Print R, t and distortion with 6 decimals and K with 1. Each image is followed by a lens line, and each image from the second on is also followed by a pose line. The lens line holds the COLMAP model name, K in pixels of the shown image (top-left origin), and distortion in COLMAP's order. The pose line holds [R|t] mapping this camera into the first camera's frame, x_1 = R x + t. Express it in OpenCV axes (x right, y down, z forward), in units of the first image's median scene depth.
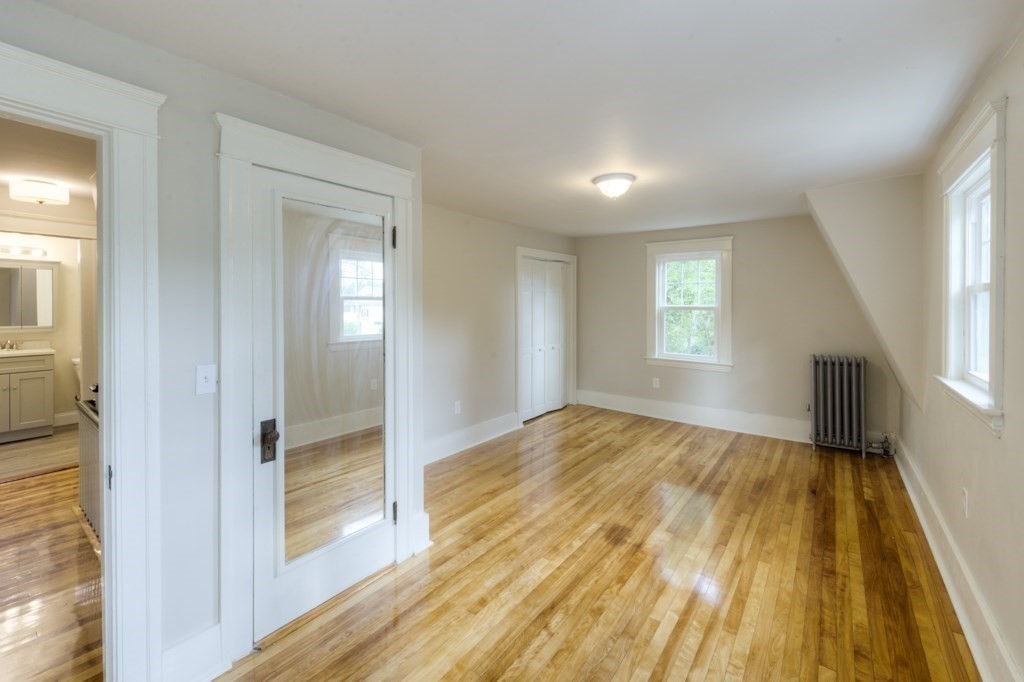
lens RADIAL K [[419.1, 0, 514.6], [0, 419.1, 312.0], [0, 0, 1]] dist [0.002105, -0.000024]
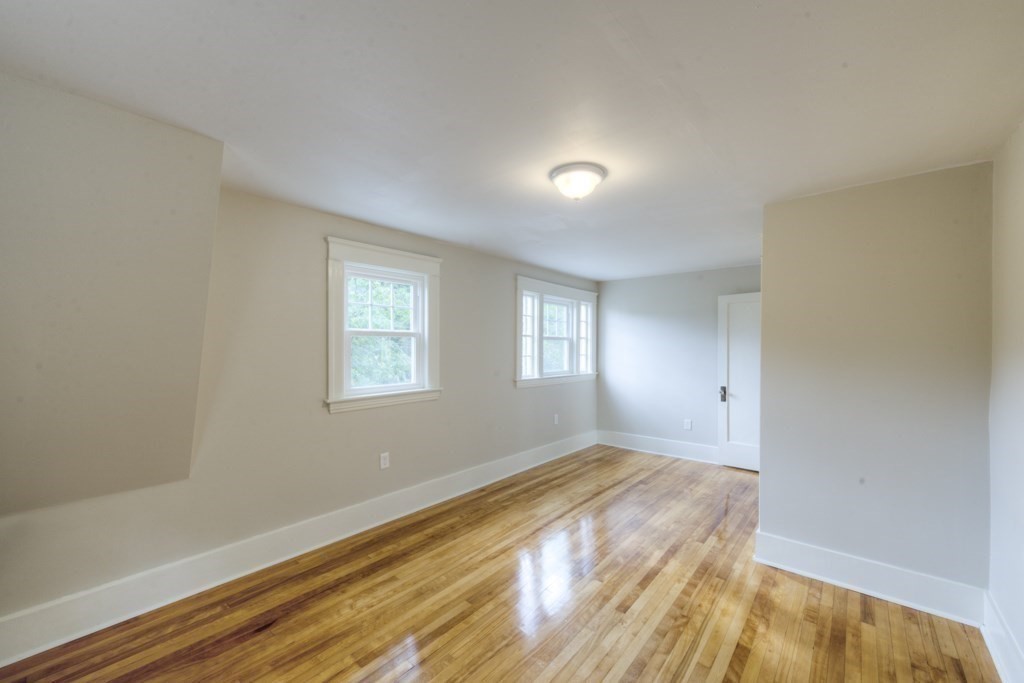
lens RADIAL K [[401.8, 0, 513.6], [0, 401.8, 338.7], [0, 0, 1]] dist [-0.000564, -0.000128]
pose [[-0.998617, -0.004862, 0.052346, 0.329930], [-0.004747, 0.999986, 0.002319, -0.027673], [-0.052356, 0.002067, -0.998626, 1.803660]]
